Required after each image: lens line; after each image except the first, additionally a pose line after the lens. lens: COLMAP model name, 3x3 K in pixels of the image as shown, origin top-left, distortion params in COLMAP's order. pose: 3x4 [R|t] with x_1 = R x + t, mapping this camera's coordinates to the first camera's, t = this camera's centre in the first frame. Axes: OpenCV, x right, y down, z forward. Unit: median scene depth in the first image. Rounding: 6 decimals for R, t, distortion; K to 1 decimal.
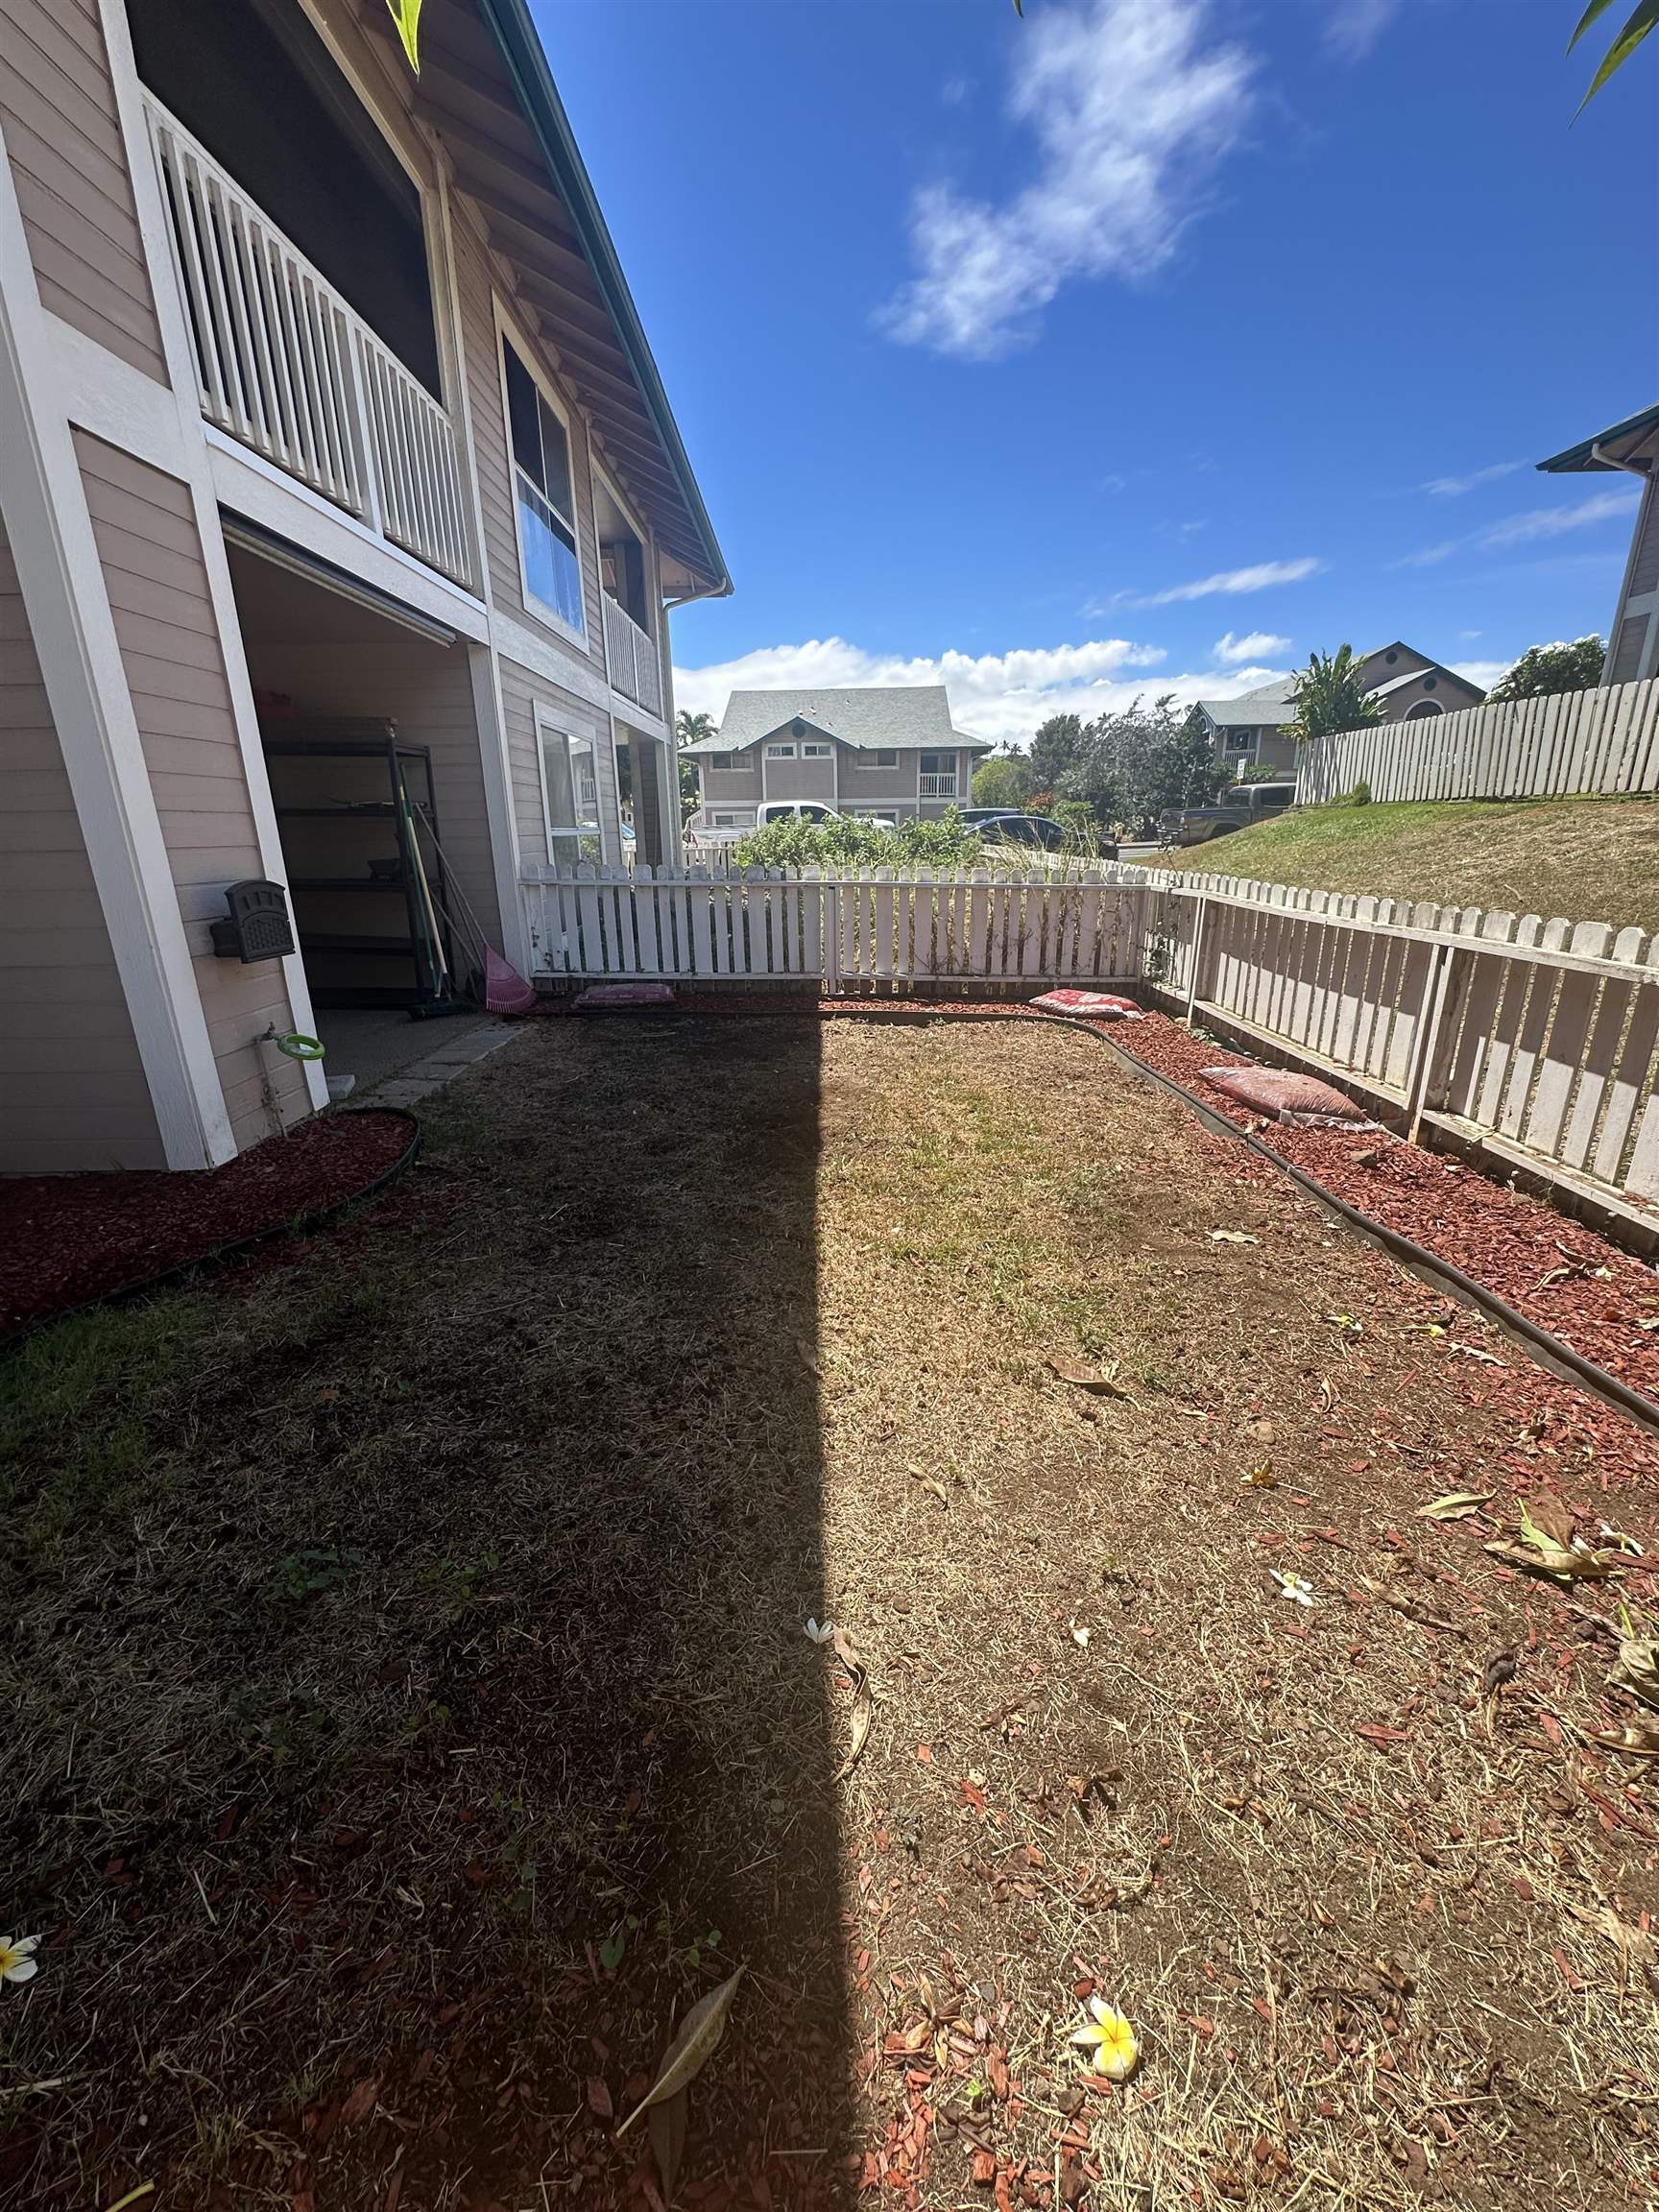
lens RADIAL K [[884.7, 0, 825.6], [0, 884.7, 1101.1], [0, 0, 1]] dist [-0.006049, 0.001744]
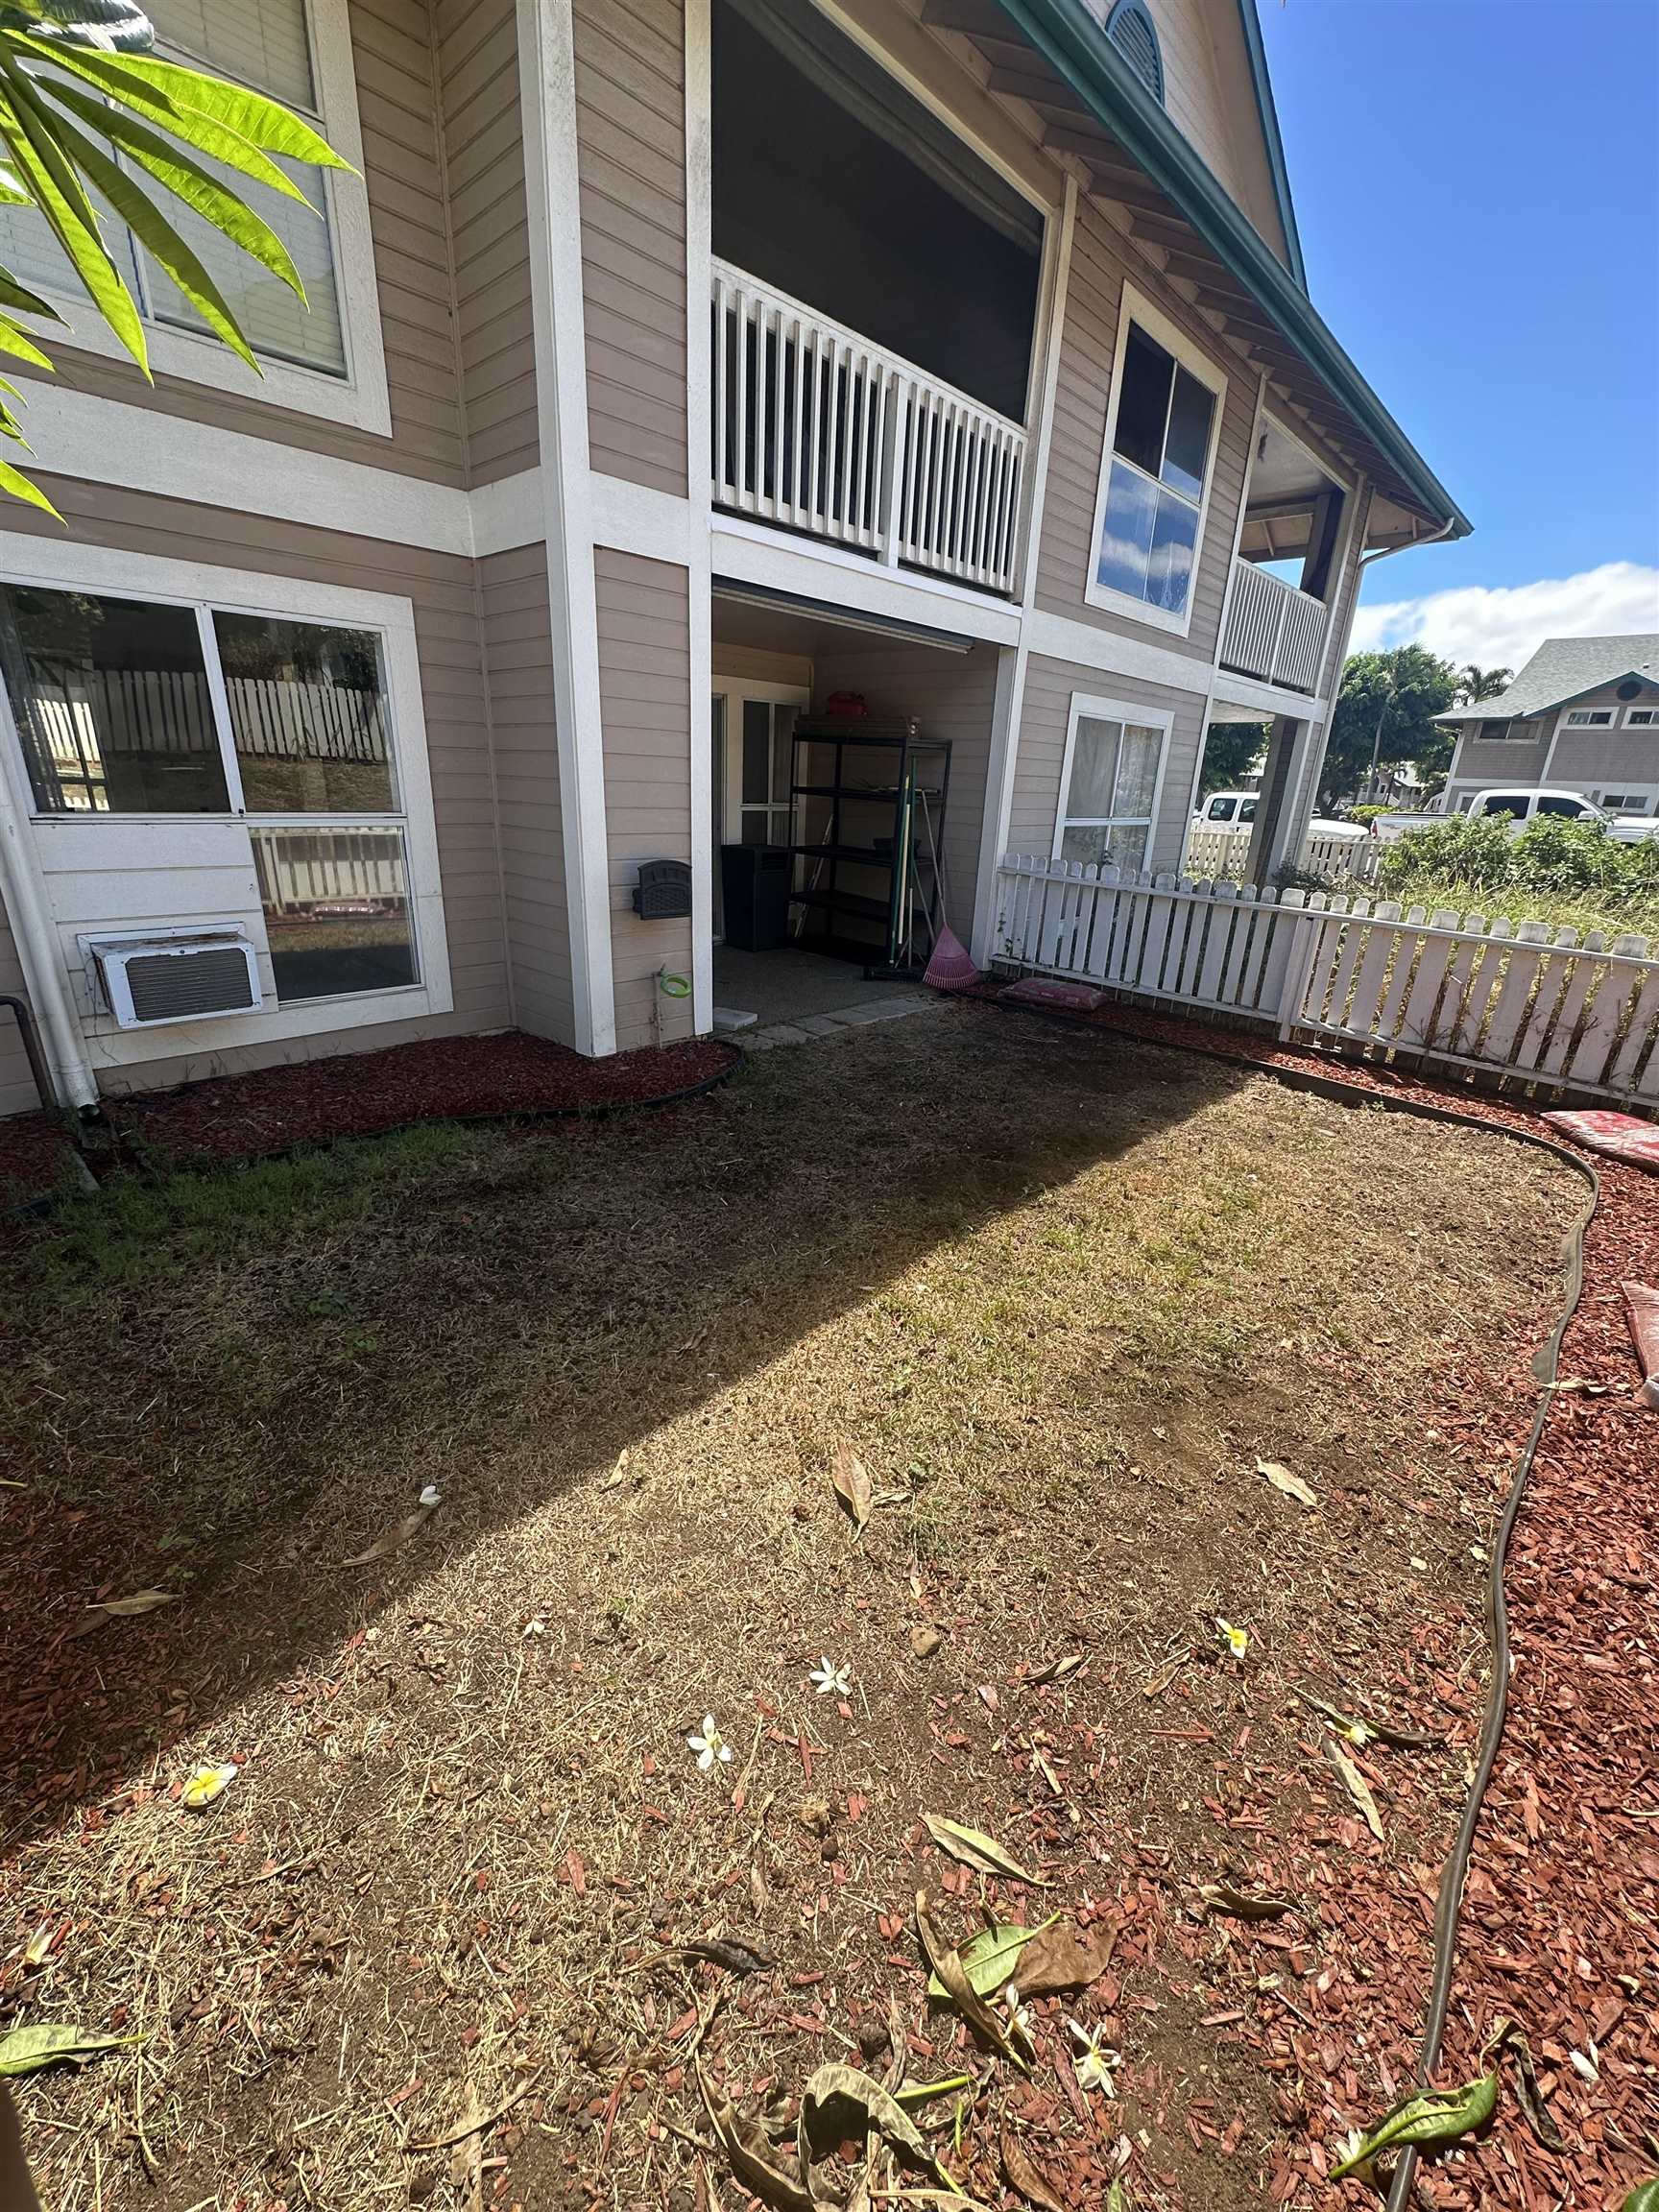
lens RADIAL K [[884.7, 0, 825.6], [0, 884.7, 1101.1], [0, 0, 1]] dist [-0.006049, 0.001744]
pose [[0.726355, 0.276814, -0.629112, 0.306026], [-0.251405, 0.958886, 0.131653, -0.084844], [0.639690, 0.062535, 0.766085, 0.086556]]
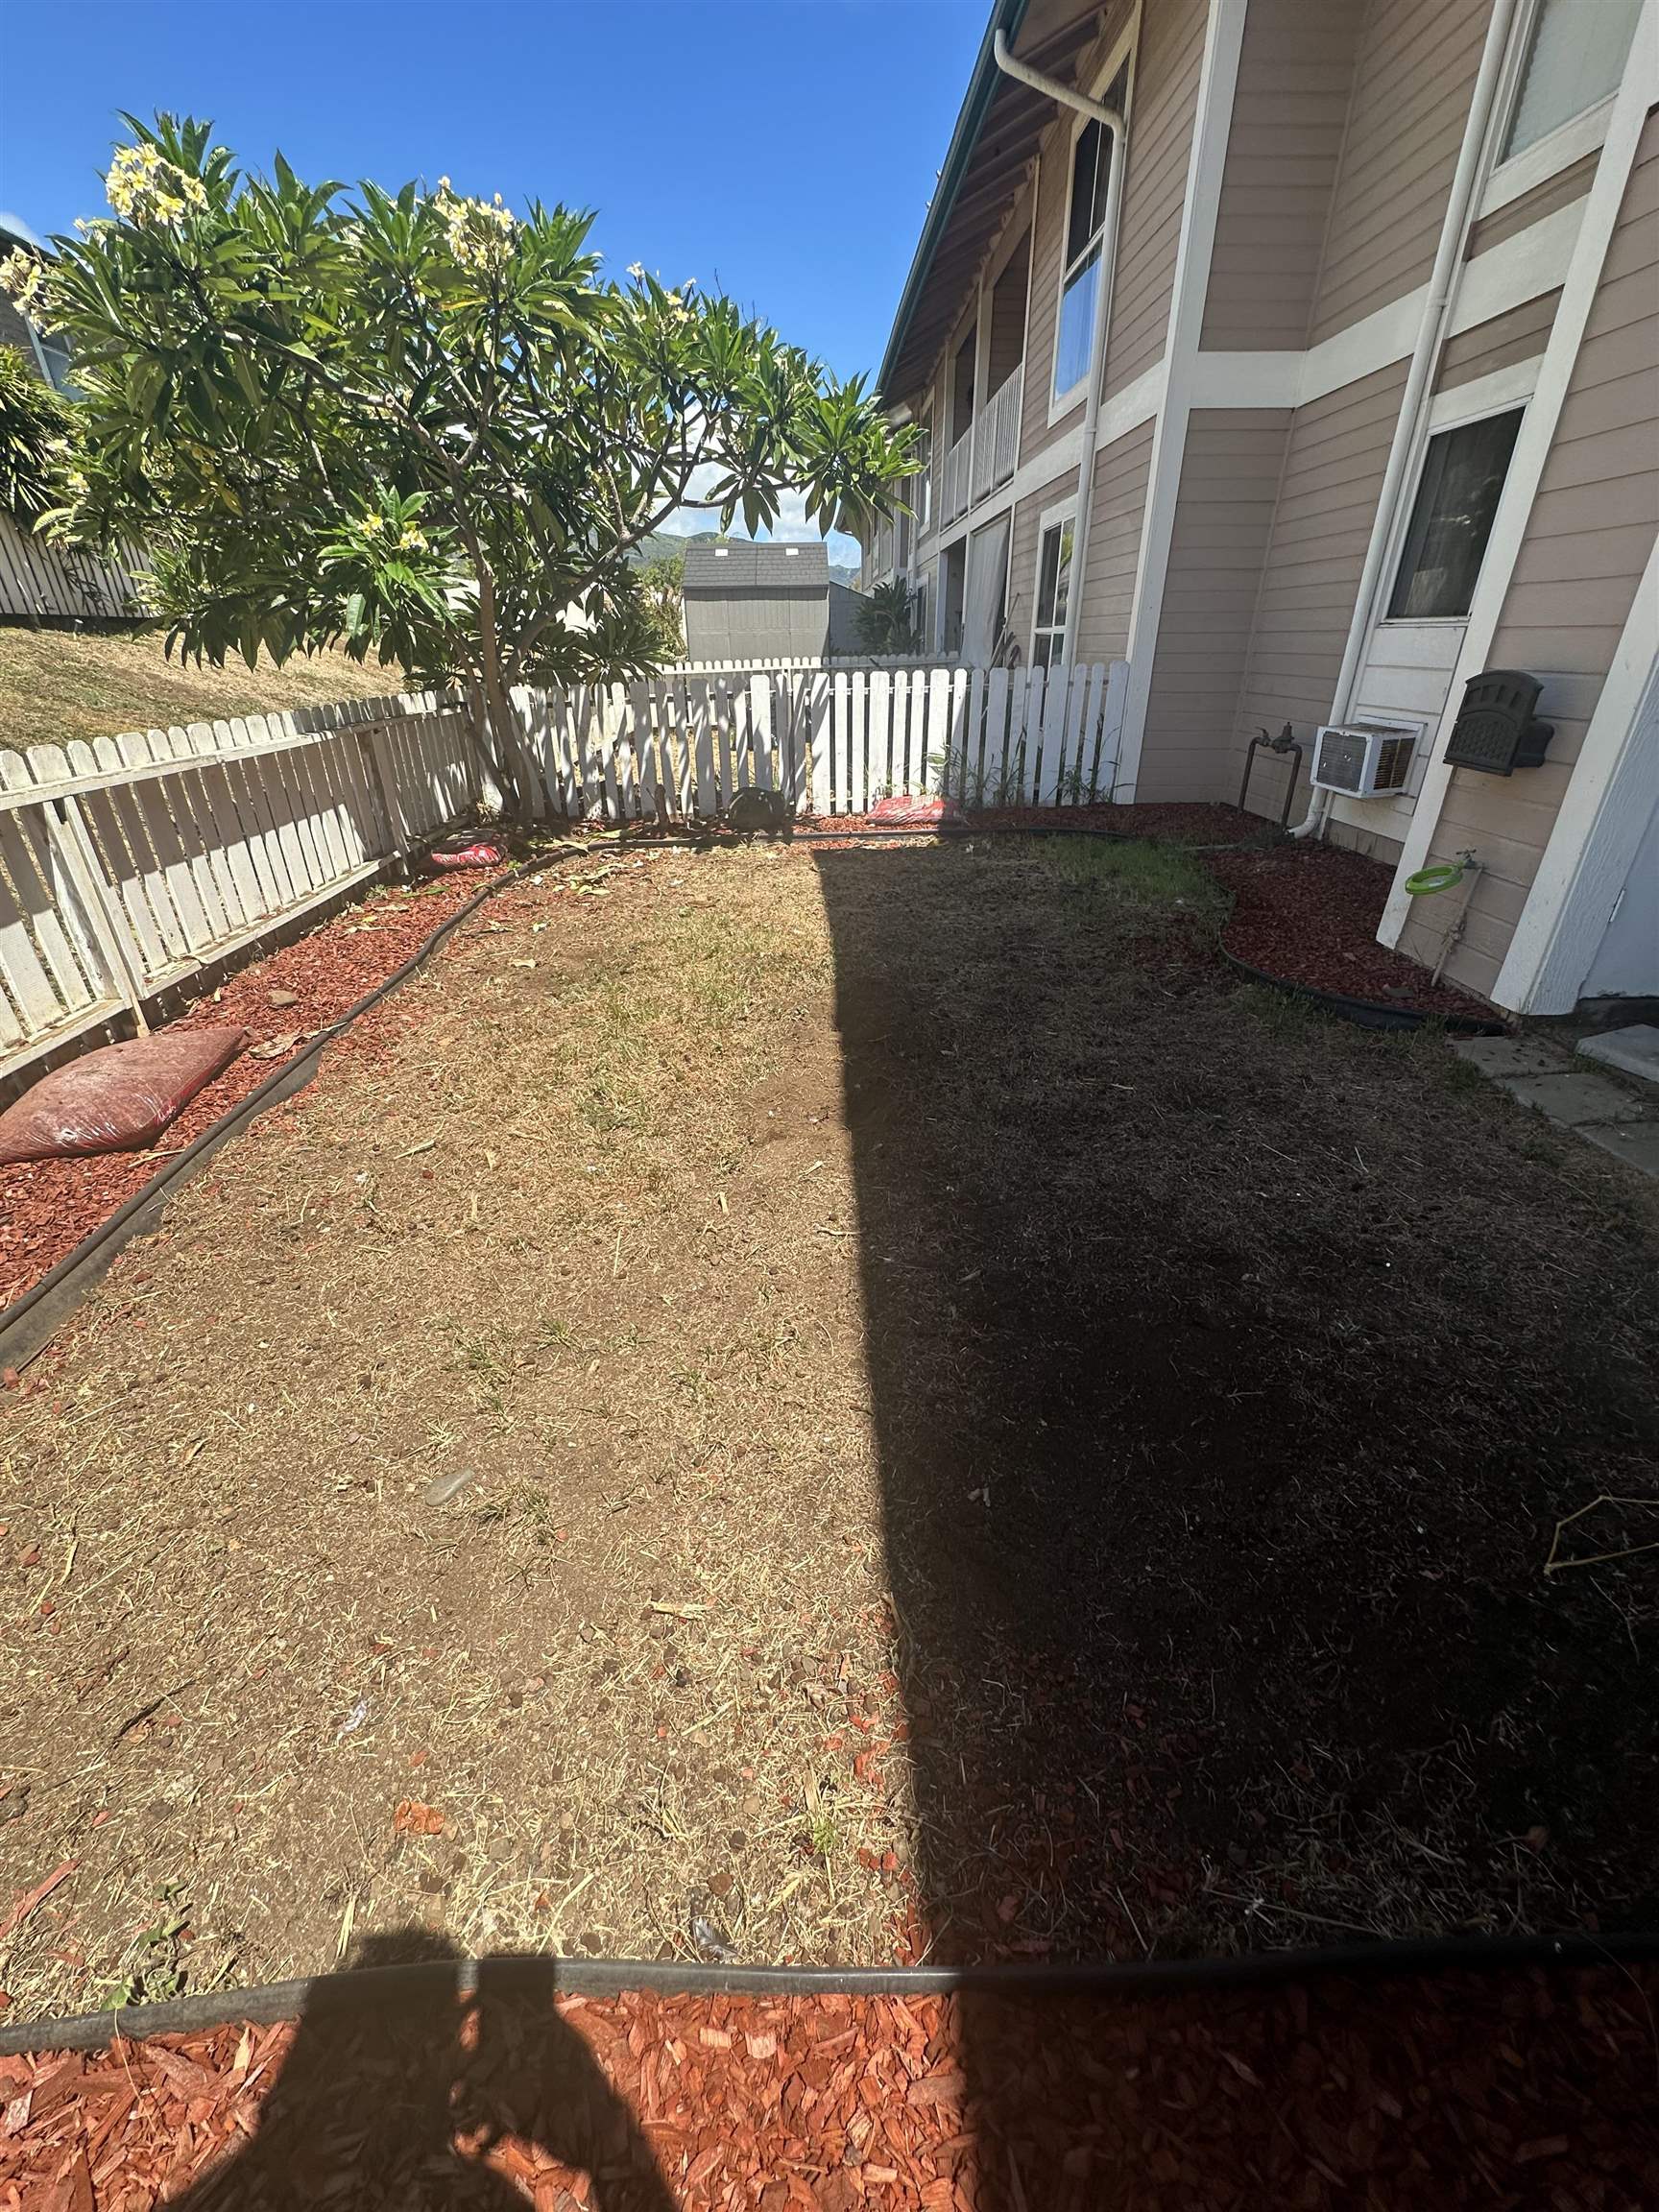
lens RADIAL K [[884.7, 0, 825.6], [0, 884.7, 1101.1], [0, 0, 1]] dist [-0.006049, 0.001744]
pose [[-0.999511, 0.029982, -0.008885, 0.010457], [0.015007, 0.709176, 0.704872, -0.347556], [0.027435, 0.704394, -0.709279, 1.157198]]
